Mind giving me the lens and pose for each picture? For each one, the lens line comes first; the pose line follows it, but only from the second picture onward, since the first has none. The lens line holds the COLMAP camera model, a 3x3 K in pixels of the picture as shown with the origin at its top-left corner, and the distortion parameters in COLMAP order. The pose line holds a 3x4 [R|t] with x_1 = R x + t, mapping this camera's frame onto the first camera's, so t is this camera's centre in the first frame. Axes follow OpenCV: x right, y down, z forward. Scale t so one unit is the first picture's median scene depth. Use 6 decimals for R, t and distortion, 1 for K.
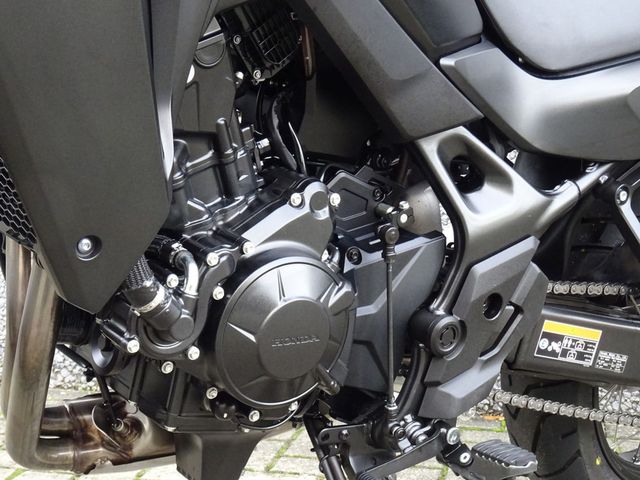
lens RADIAL K [[1245.5, 0, 318.8], [0, 1245.5, 239.3], [0, 0, 1]] dist [-0.050240, 0.000000]
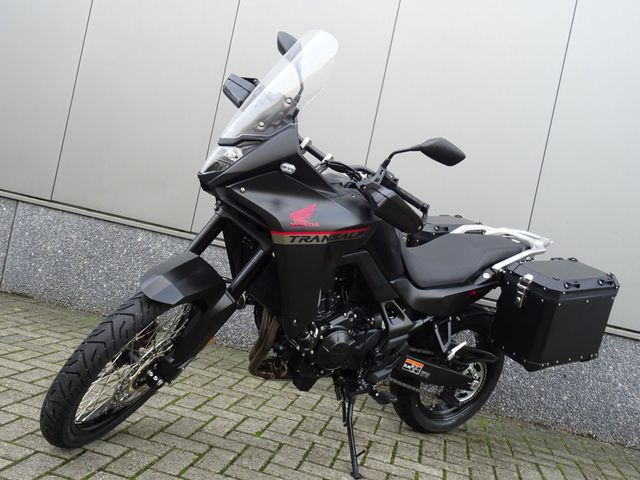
lens RADIAL K [[646.9, 0, 323.6], [0, 646.9, 241.0], [0, 0, 1]] dist [-0.005127, 0.000000]
pose [[0.982983, 0.182903, 0.017040, -0.136484], [-0.181337, 0.980995, -0.069039, -0.090975], [-0.029343, 0.064774, 0.997468, -0.809337]]
